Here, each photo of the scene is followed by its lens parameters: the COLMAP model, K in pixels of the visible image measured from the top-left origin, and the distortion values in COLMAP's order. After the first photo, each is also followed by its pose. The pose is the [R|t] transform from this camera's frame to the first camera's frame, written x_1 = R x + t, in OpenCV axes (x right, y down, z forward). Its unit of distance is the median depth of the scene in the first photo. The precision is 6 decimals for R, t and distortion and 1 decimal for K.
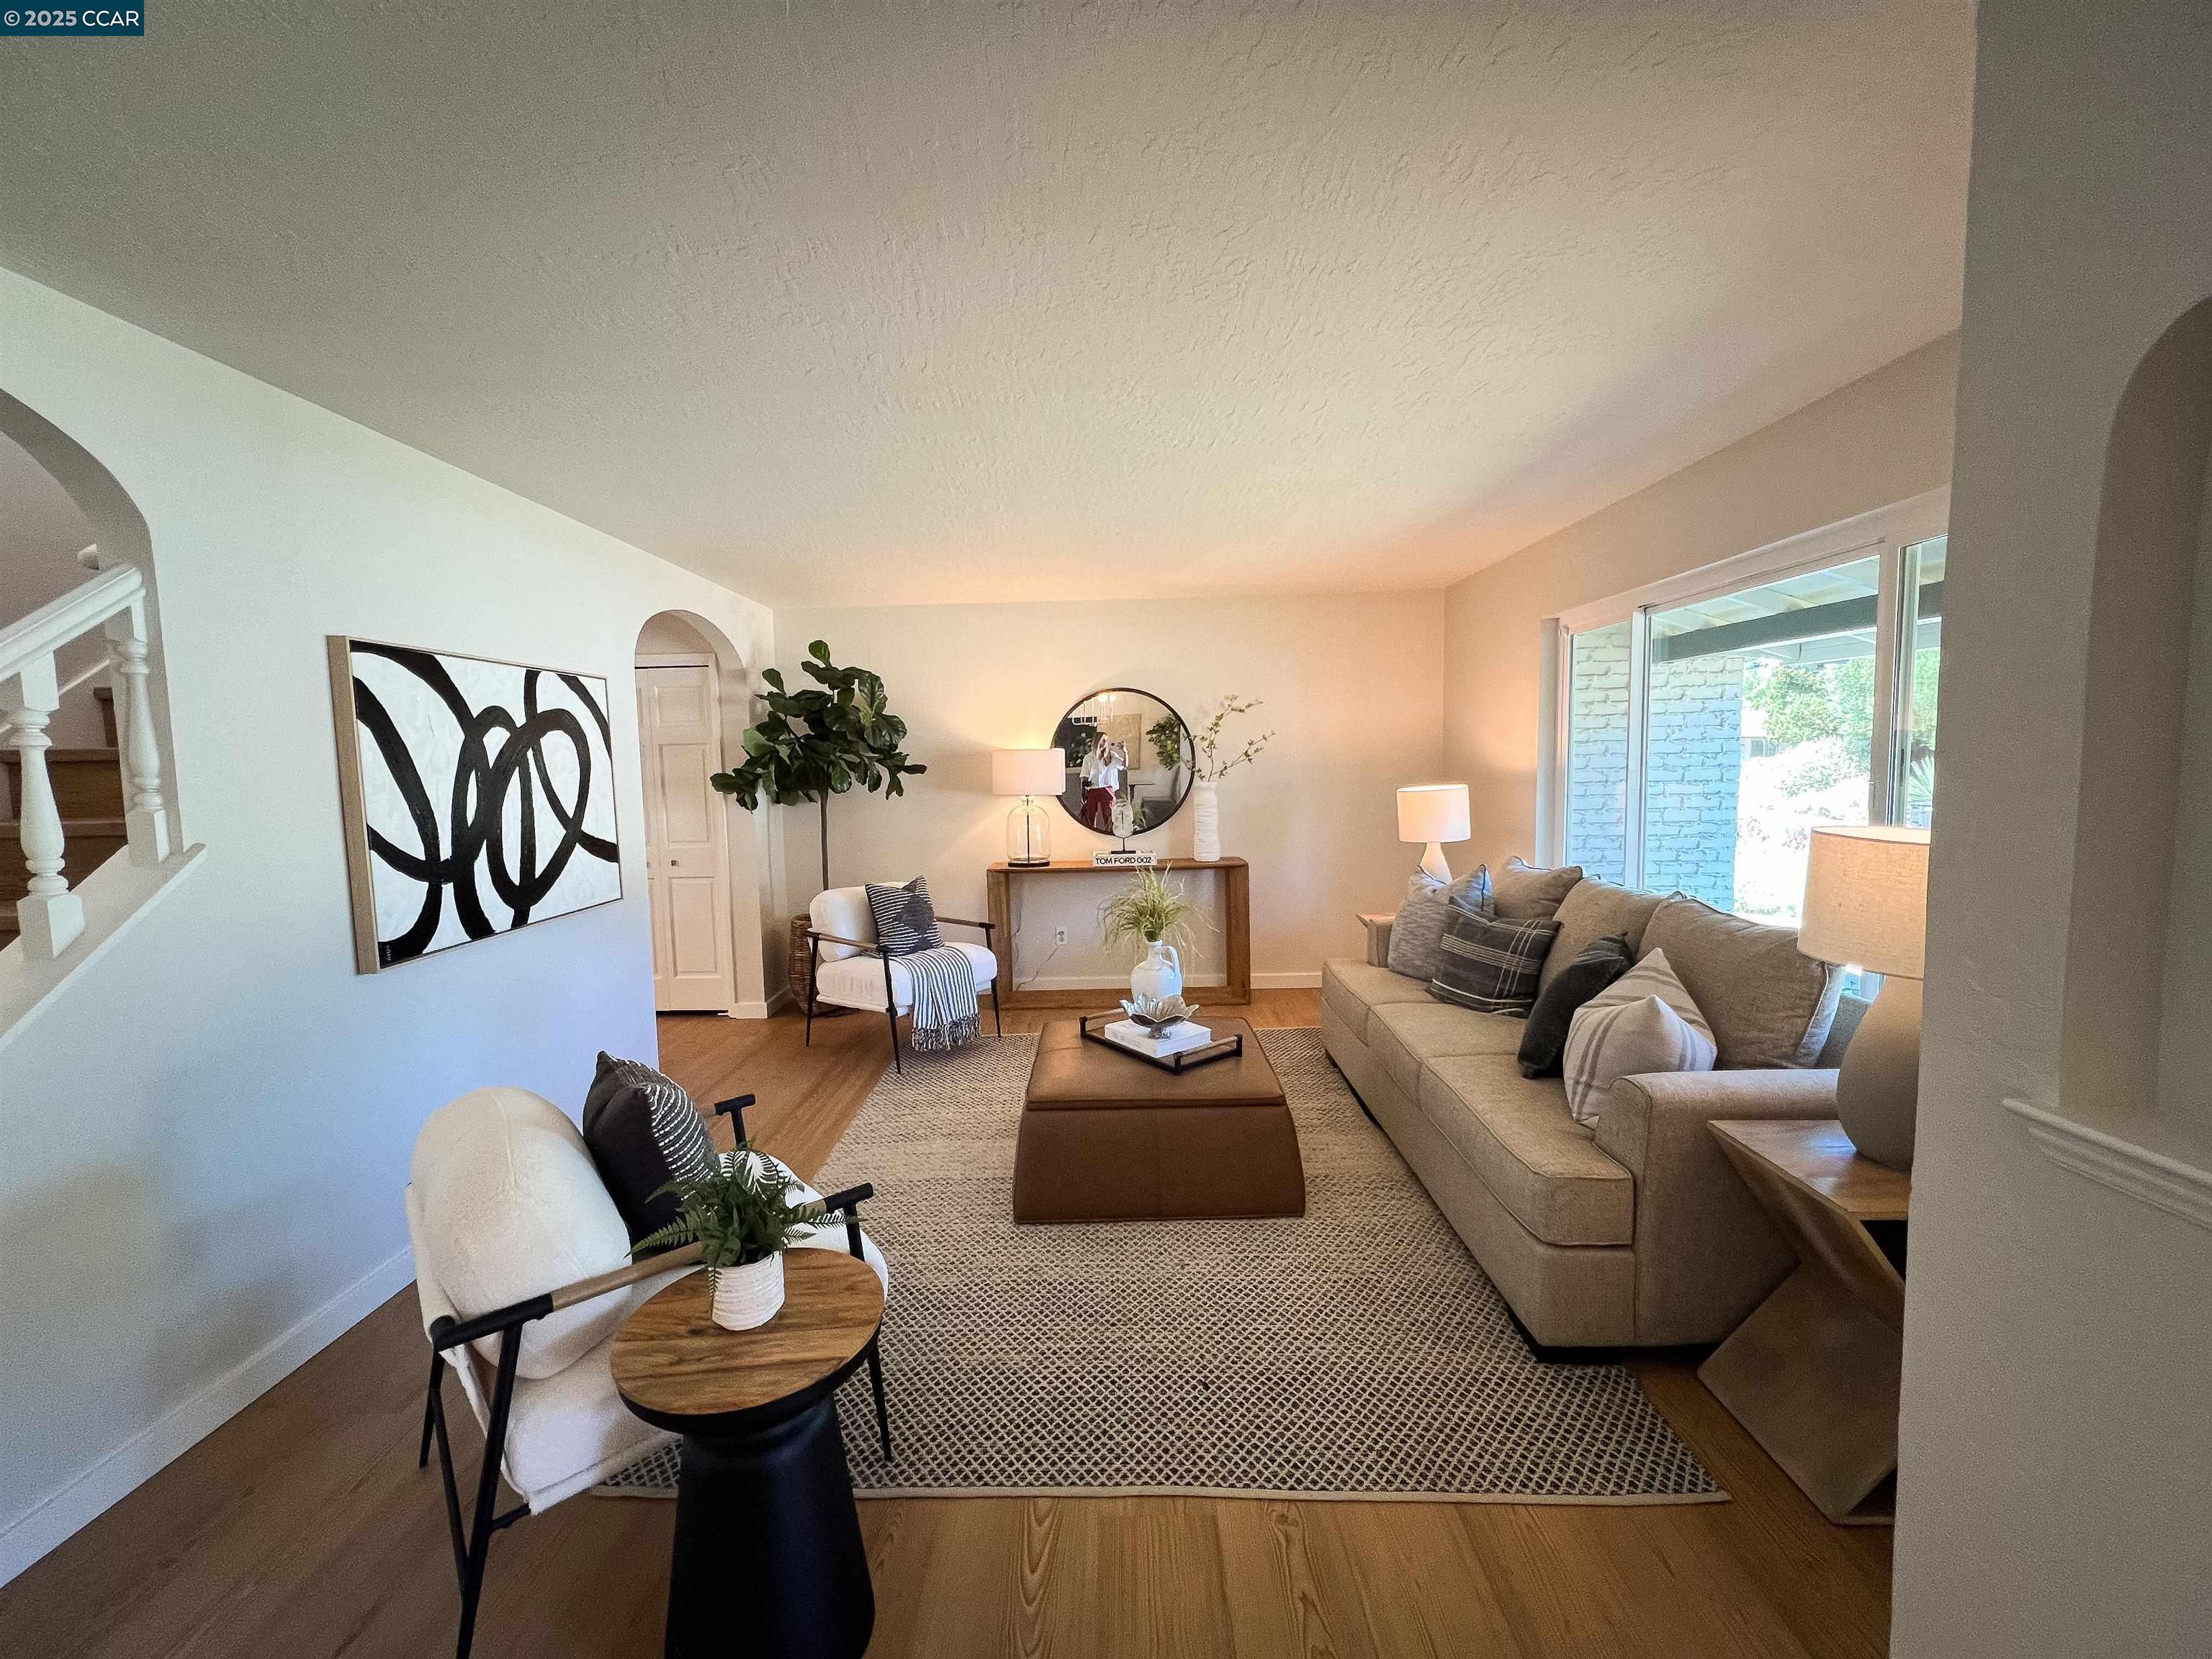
lens RADIAL K [[885.1, 0, 1099.5], [0, 885.1, 830.3], [0, 0, 1]] dist [-0.000332, 0.000190]
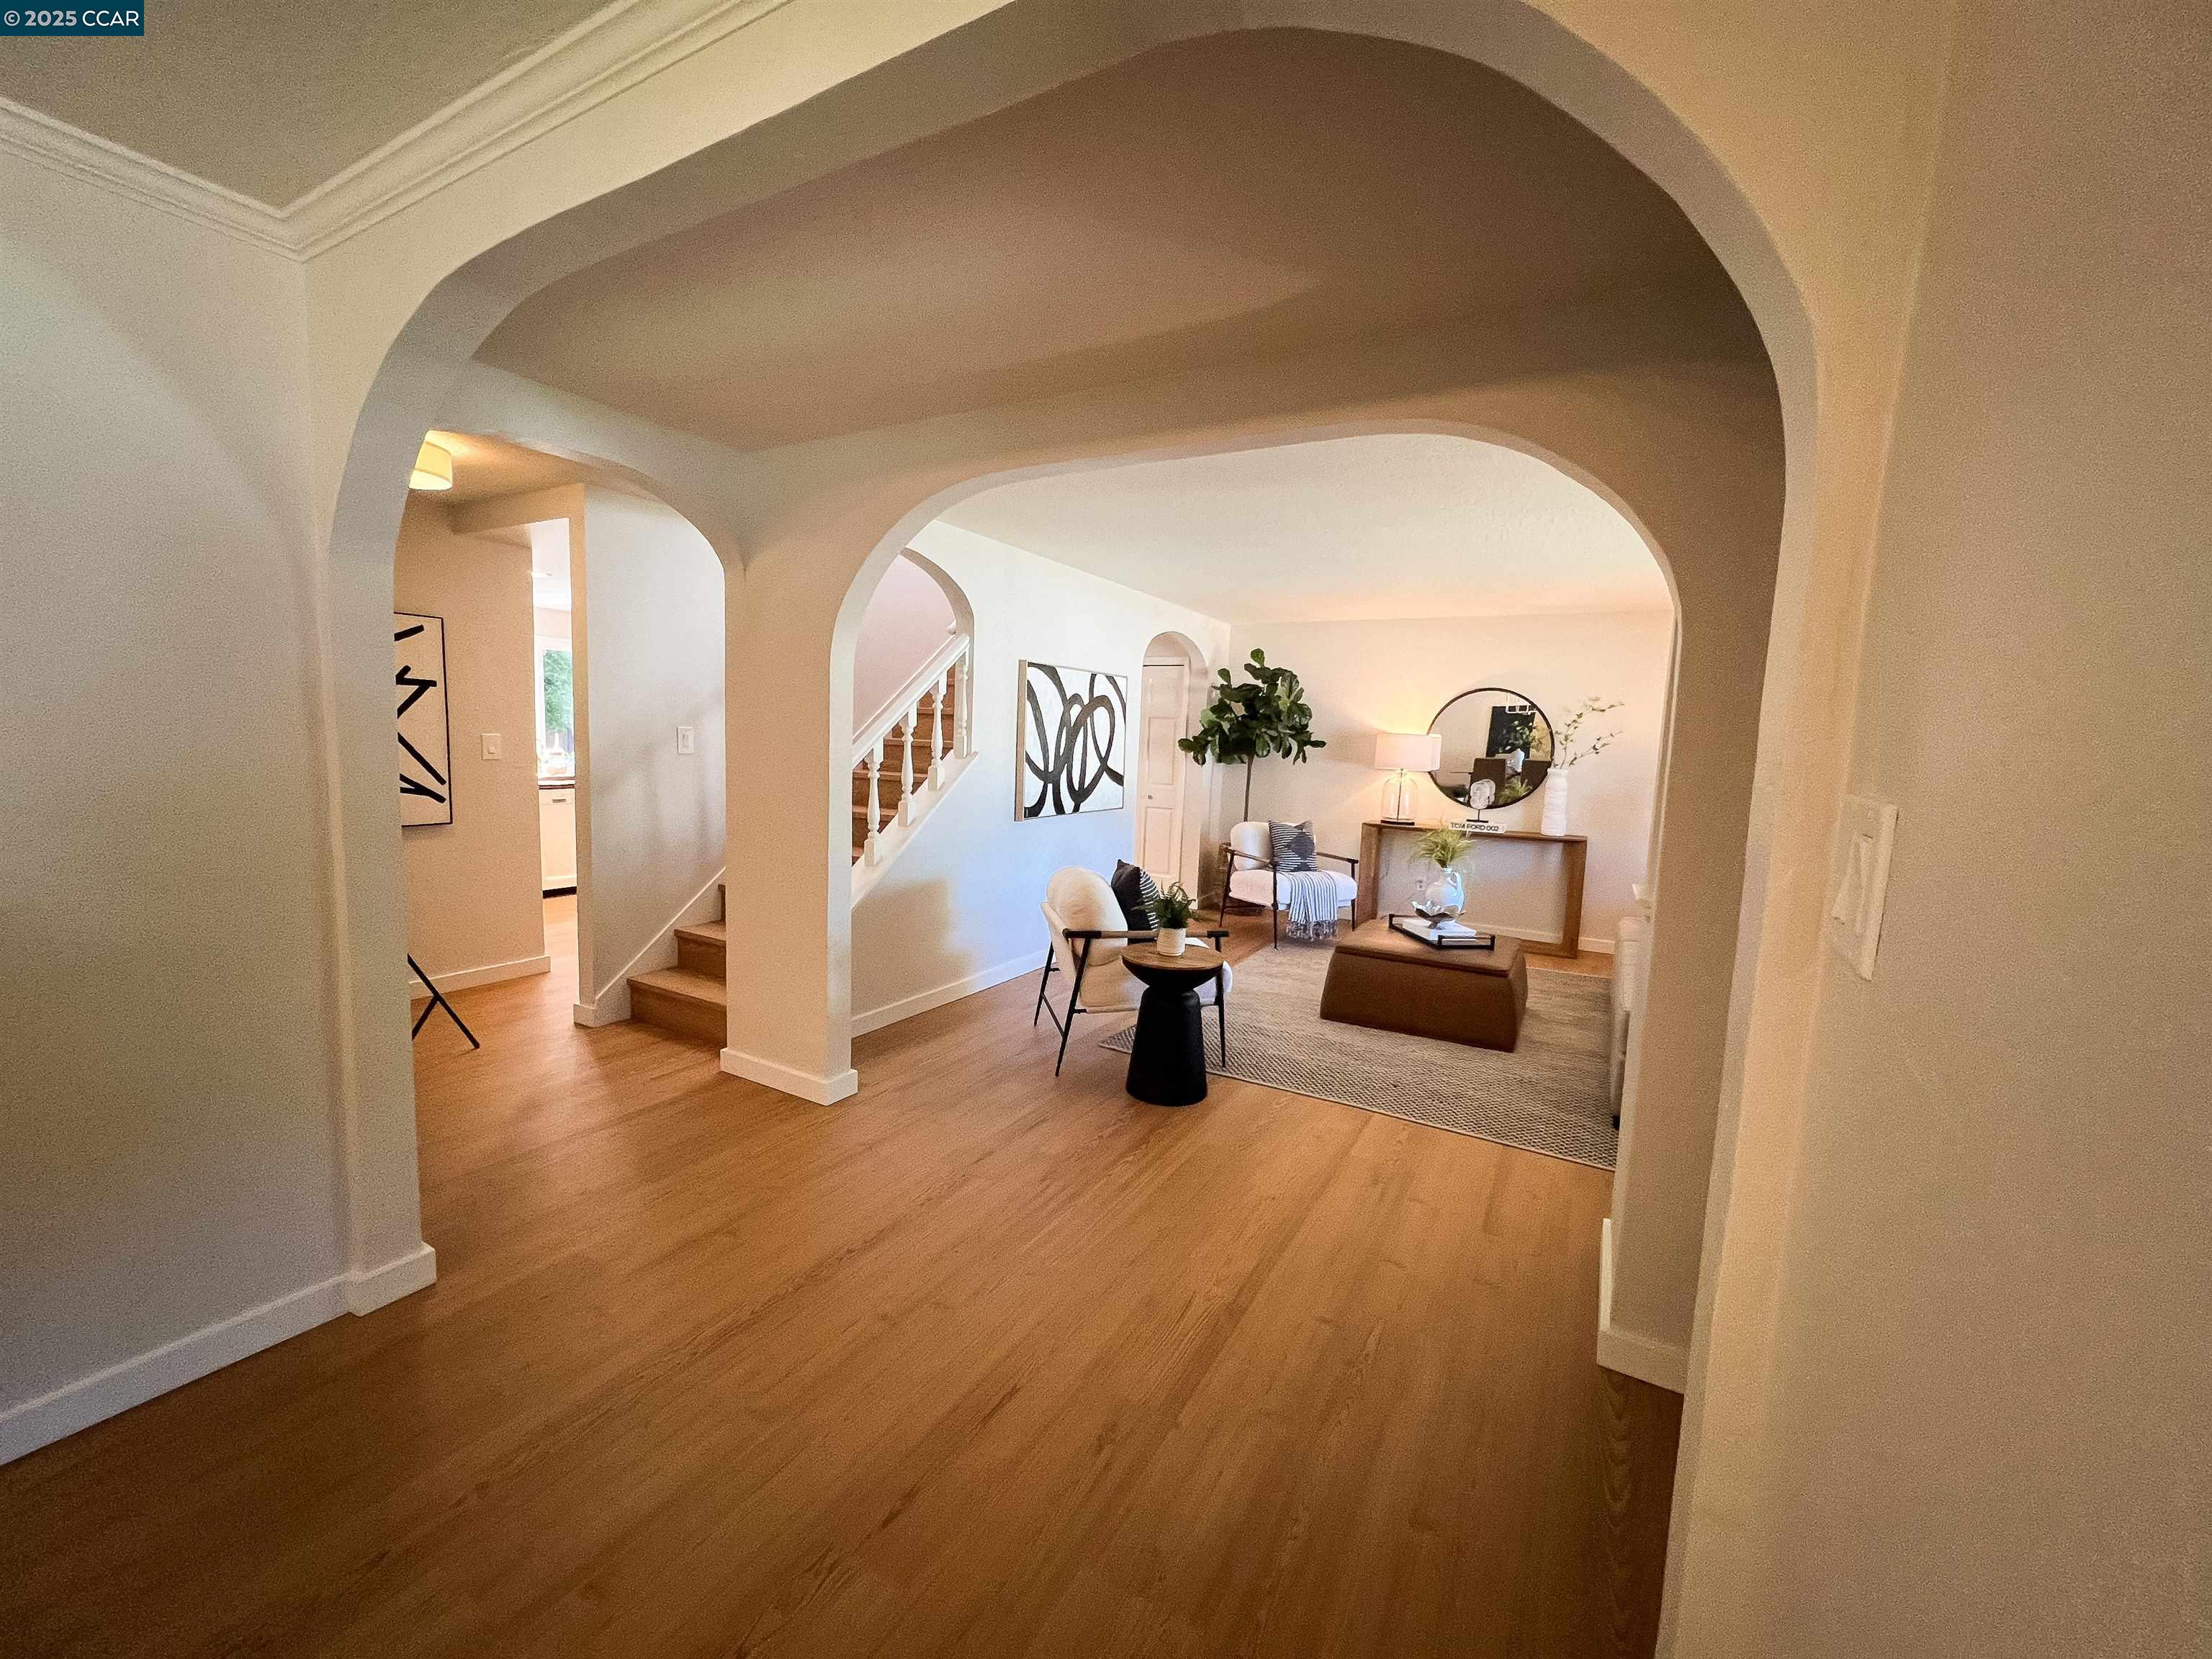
lens RADIAL K [[885.1, 0, 1099.6], [0, 885.1, 830.6], [0, 0, 1]] dist [-0.000332, 0.000190]
pose [[0.875230, 0.106600, -0.471815, 0.182644], [-0.096068, 0.994291, 0.046437, 0.038061], [0.474071, 0.004683, 0.880474, -0.416120]]
